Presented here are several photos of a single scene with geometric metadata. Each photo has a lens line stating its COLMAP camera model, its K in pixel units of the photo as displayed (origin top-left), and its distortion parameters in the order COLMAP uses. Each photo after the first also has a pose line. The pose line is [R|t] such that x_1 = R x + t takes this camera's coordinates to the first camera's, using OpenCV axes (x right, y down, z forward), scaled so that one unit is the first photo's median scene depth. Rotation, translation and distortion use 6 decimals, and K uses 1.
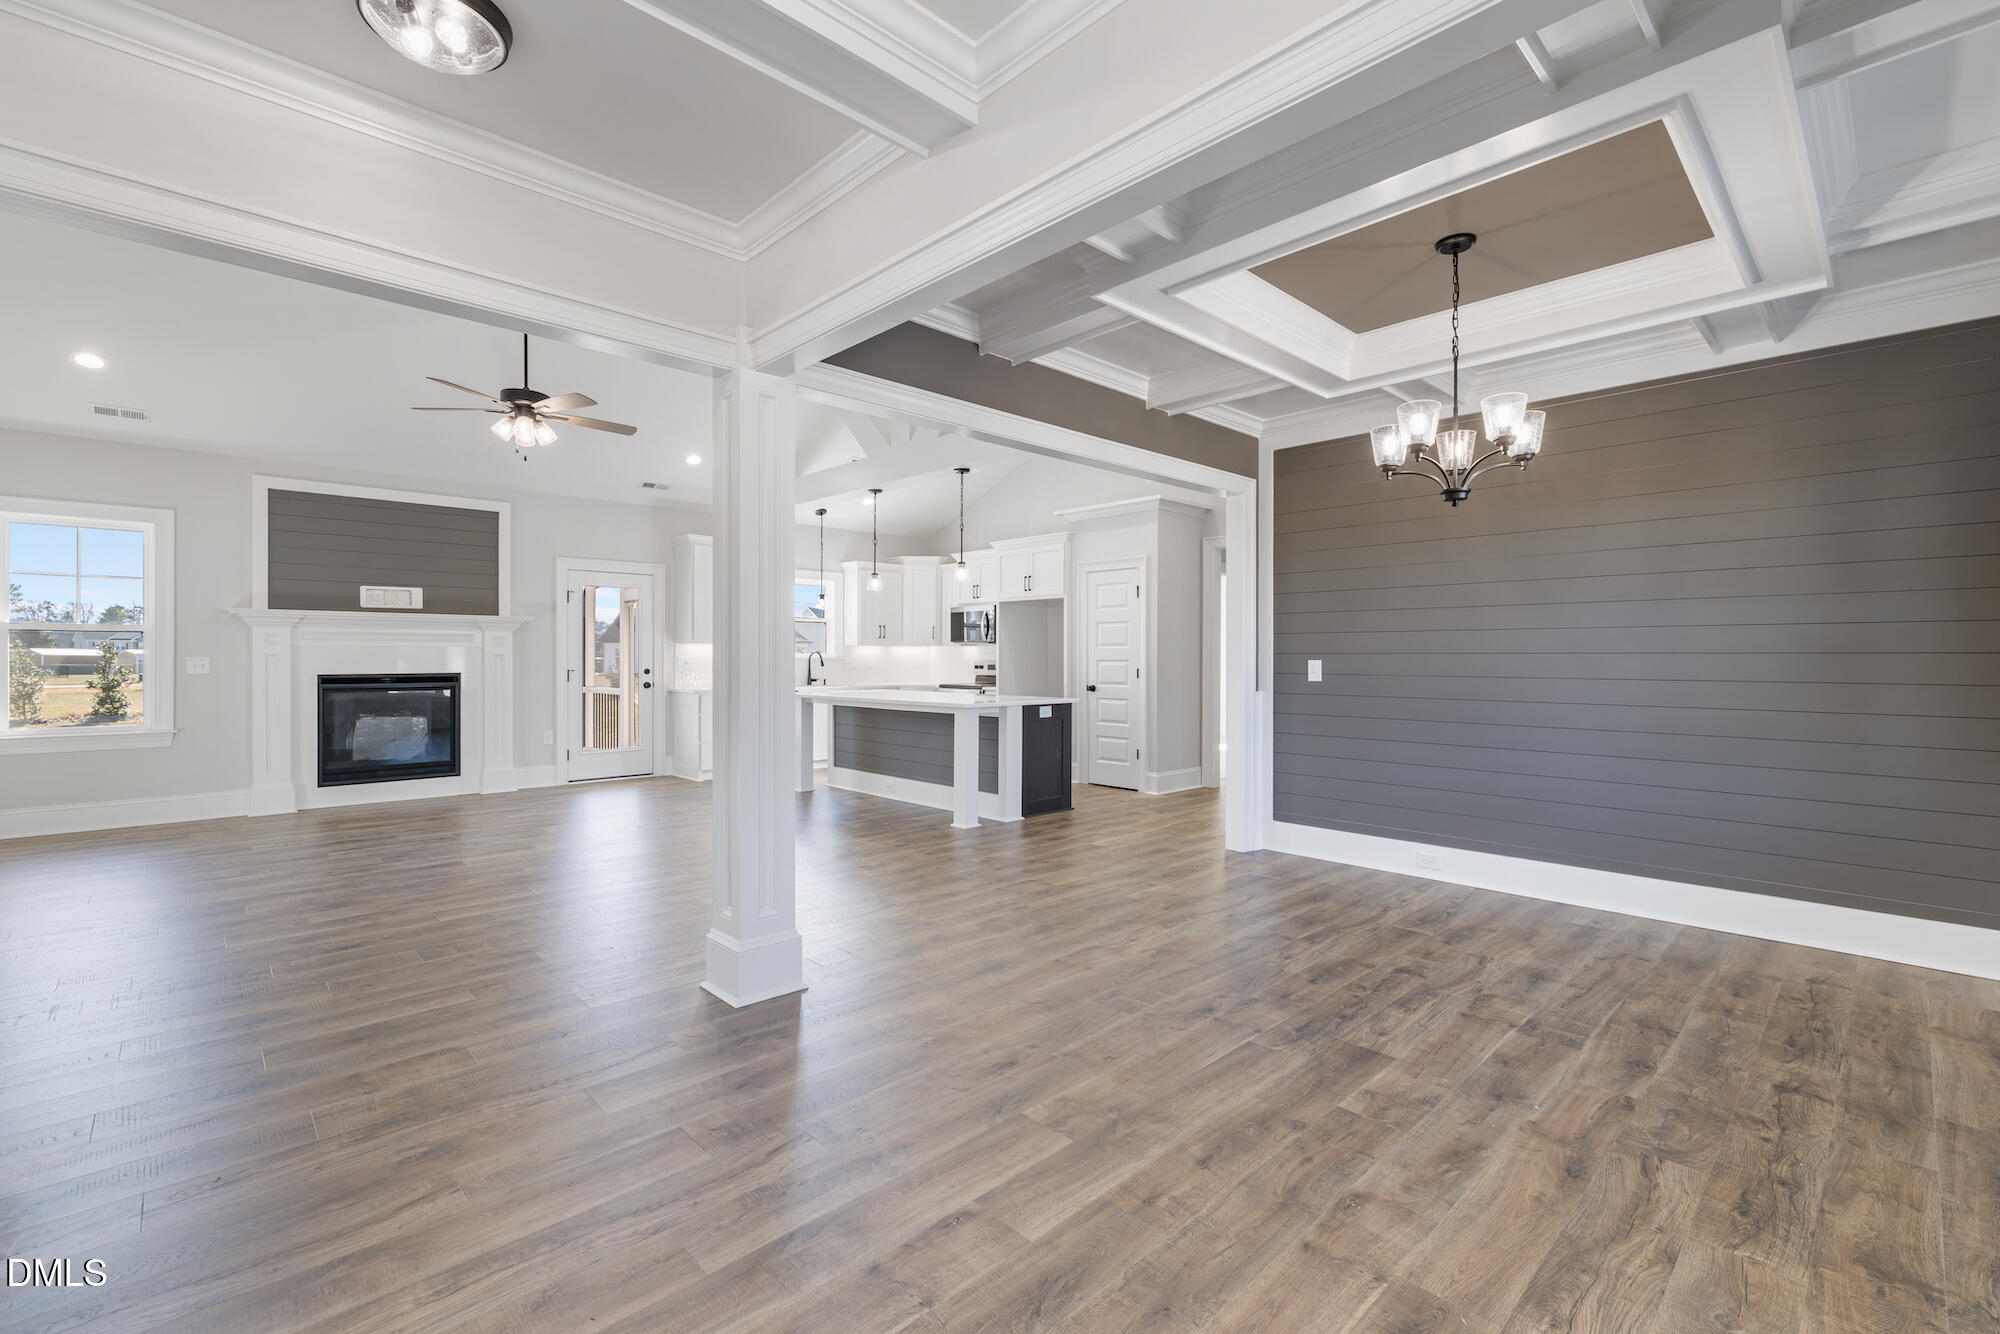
lens RADIAL K [[860.7, 0, 1002.8], [0, 860.7, 657.9], [0, 0, 1]] dist [-0.001177, 0.001573]
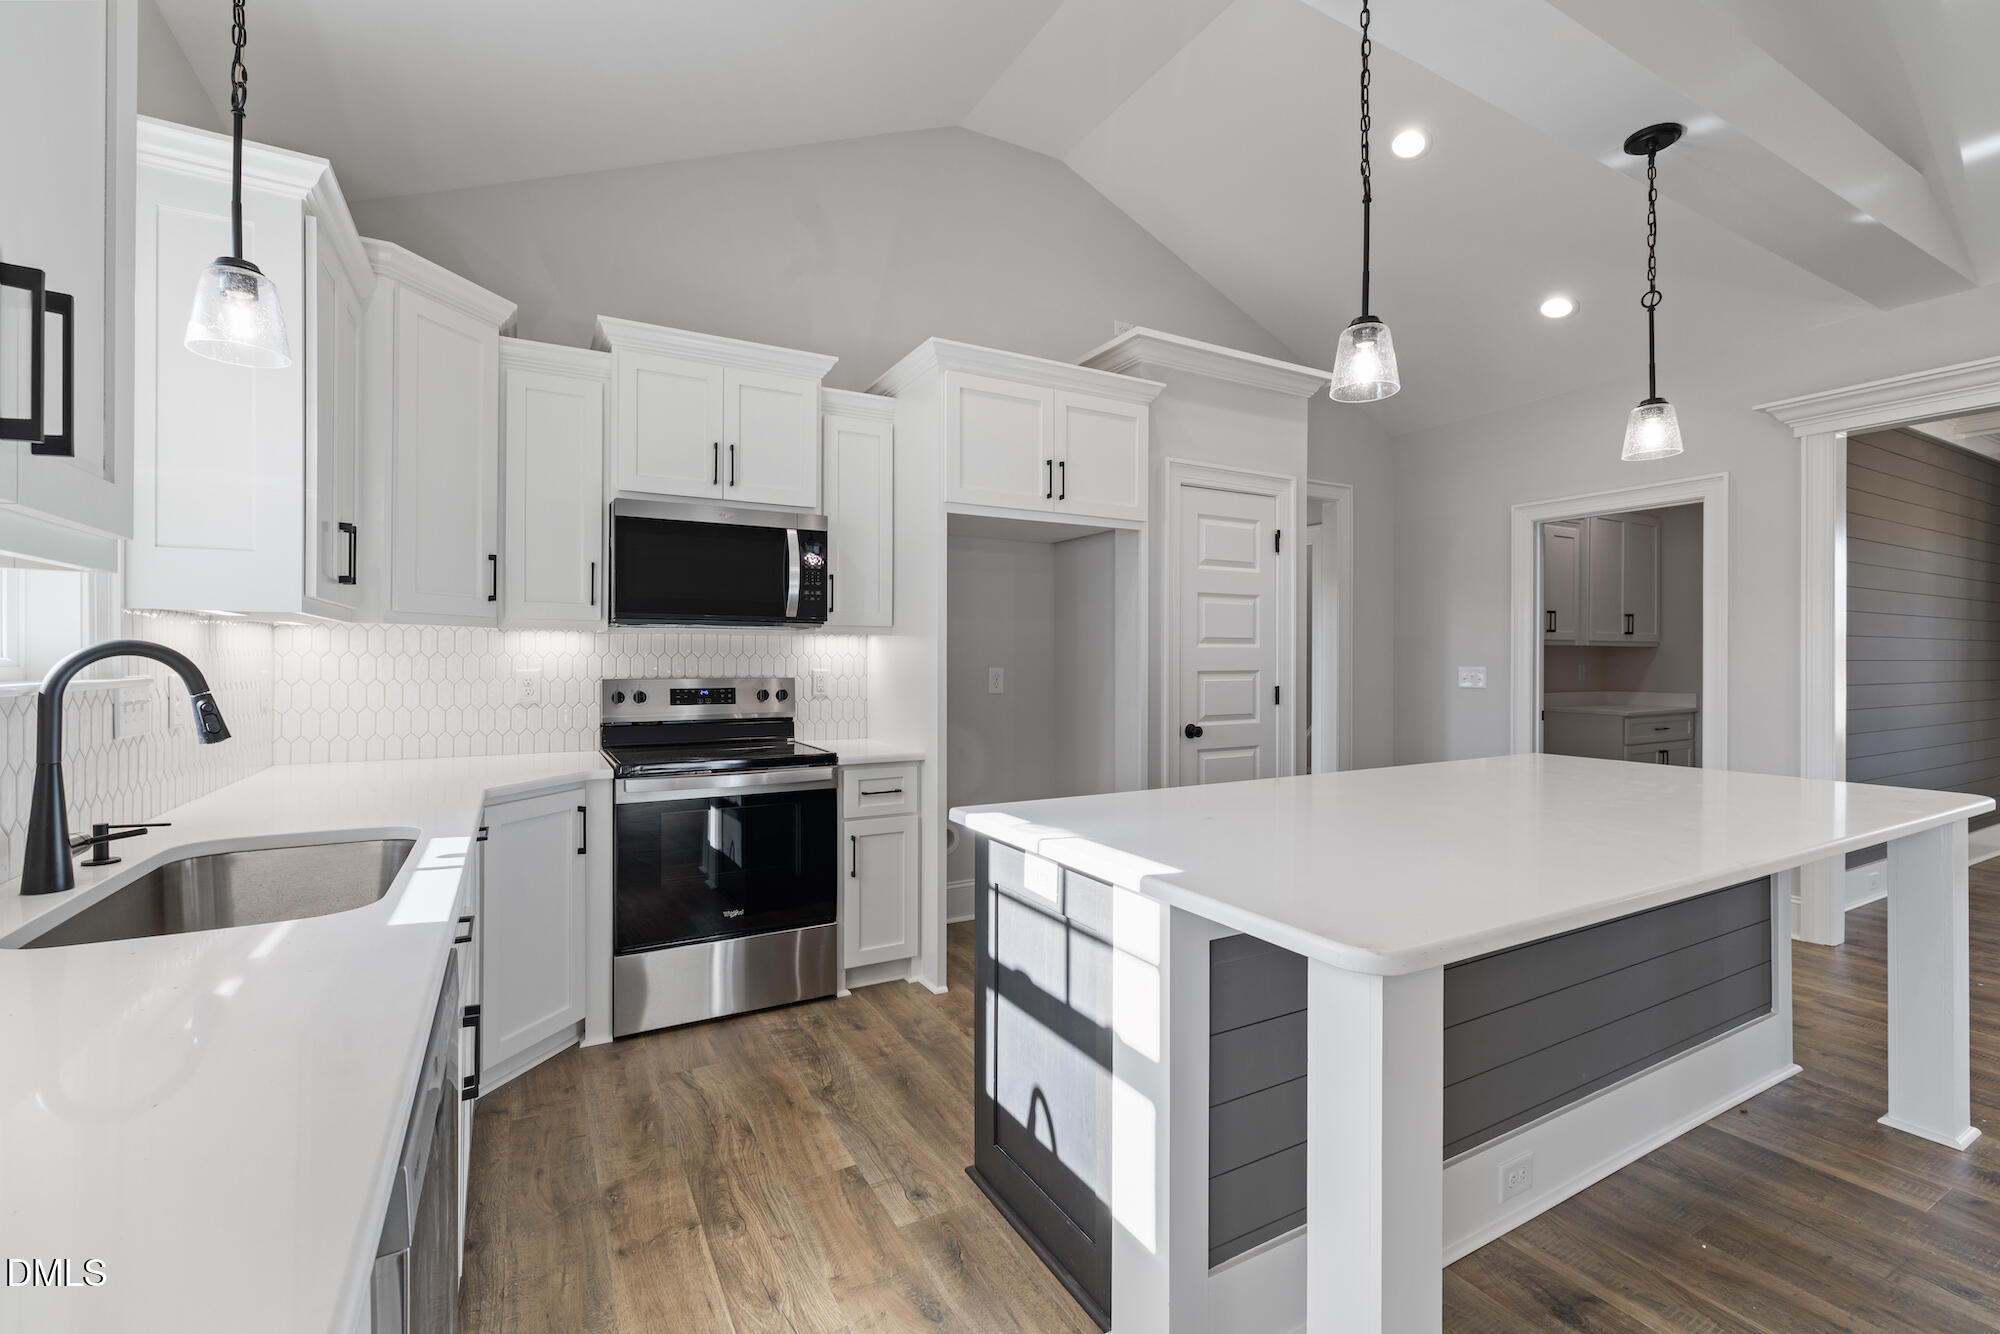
lens RADIAL K [[860.7, 0, 999.1], [0, 860.7, 659.0], [0, 0, 1]] dist [-0.001177, 0.001573]
pose [[0.251695, -0.002750, 0.967803, -0.353911], [0.000071, 0.999996, 0.002823, -0.005393], [-0.967807, -0.000642, 0.251694, 0.912825]]
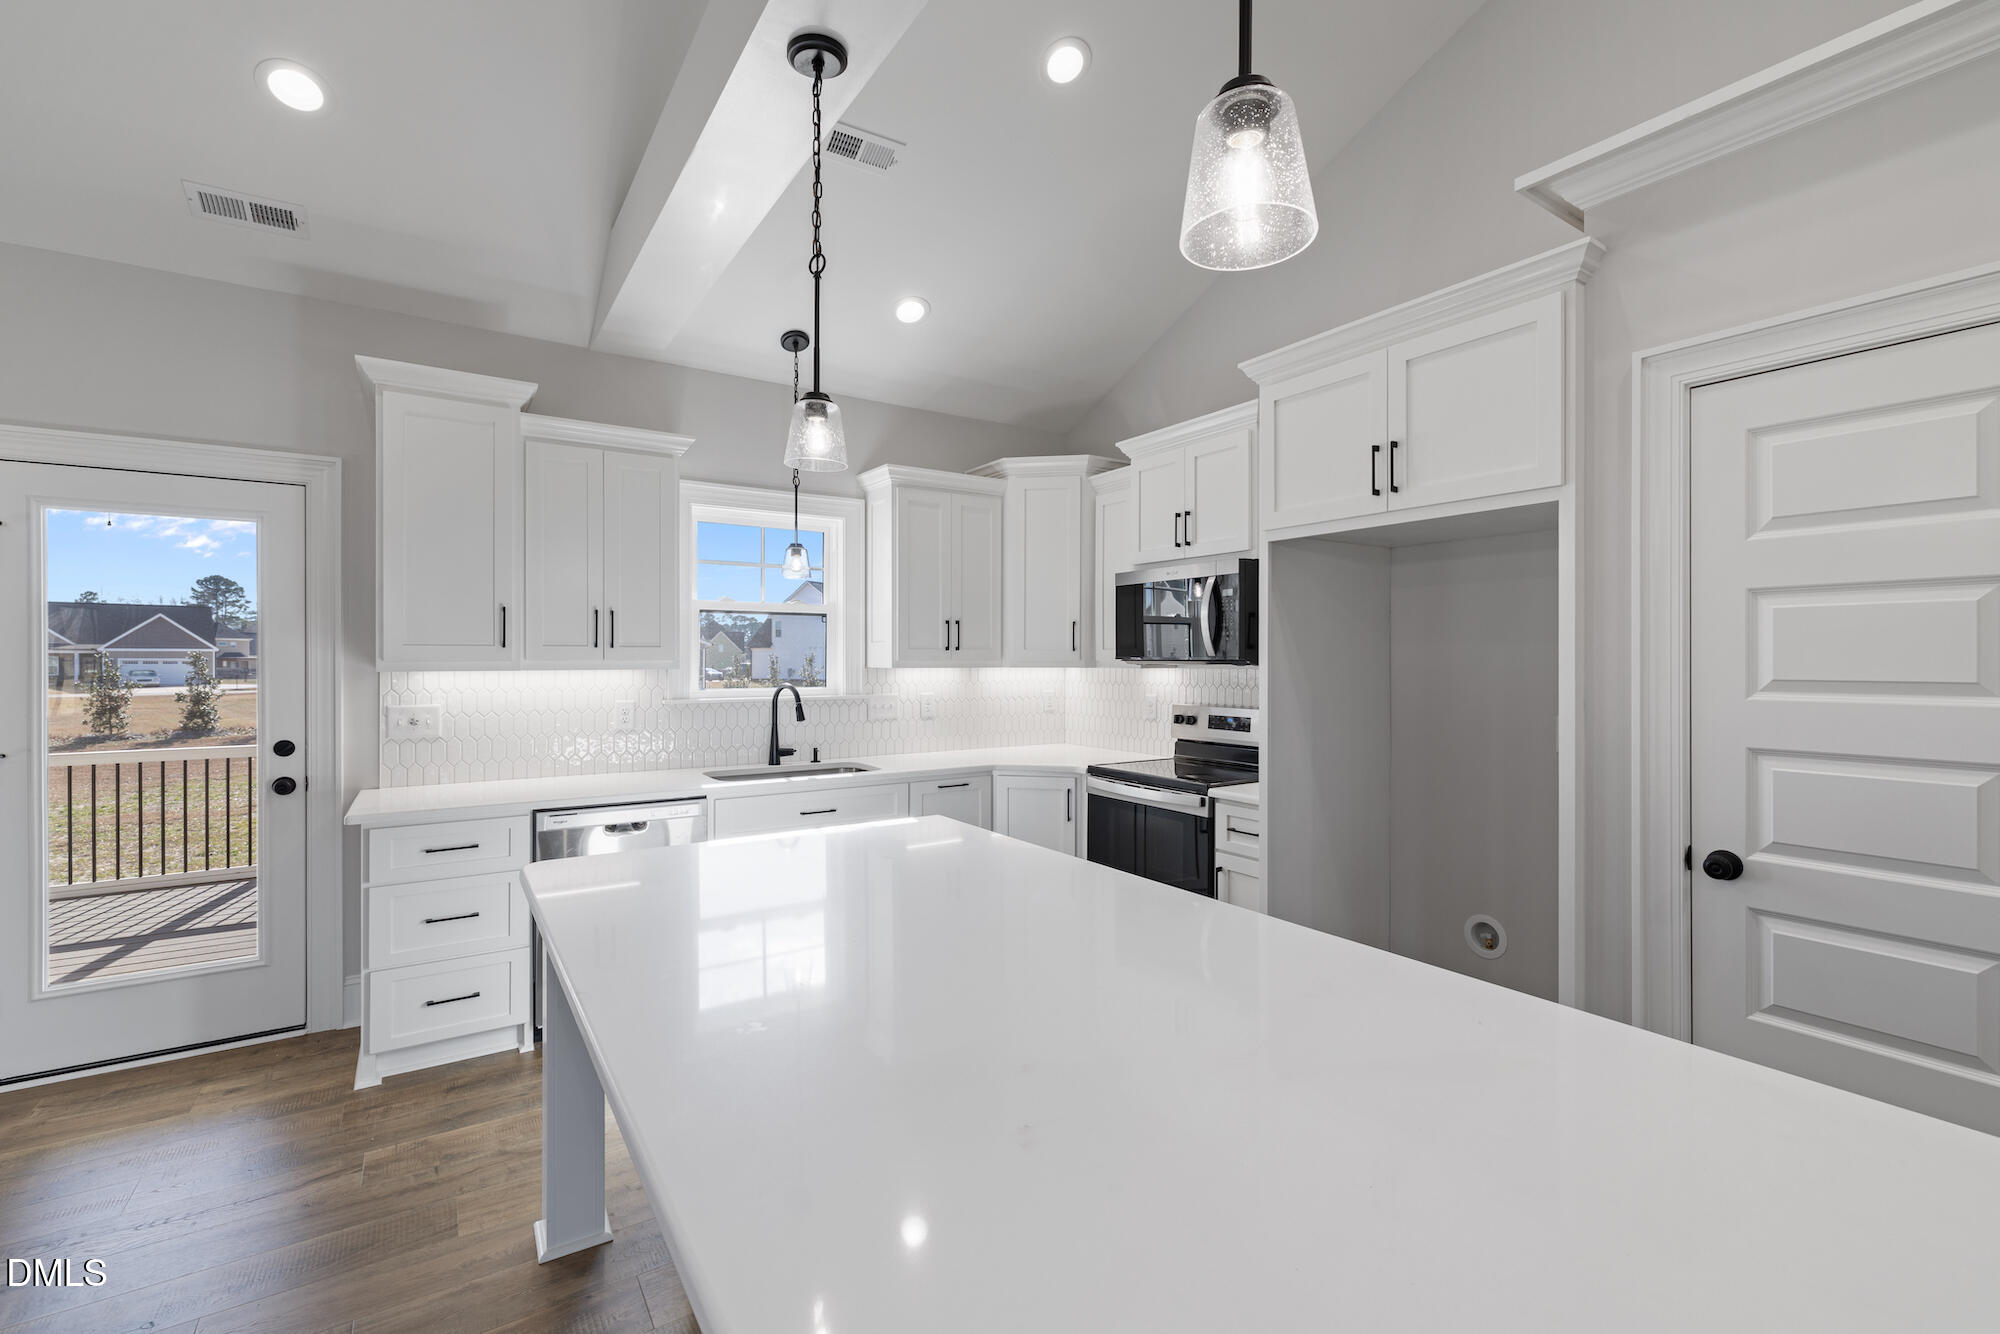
lens RADIAL K [[860.7, 0, 1006.7], [0, 860.7, 658.6], [0, 0, 1]] dist [-0.001177, 0.001573]
pose [[0.985185, -0.001993, -0.171482, -0.047528], [0.001587, 0.999996, -0.002501, -0.020388], [0.171487, 0.002192, 0.985184, 0.677088]]
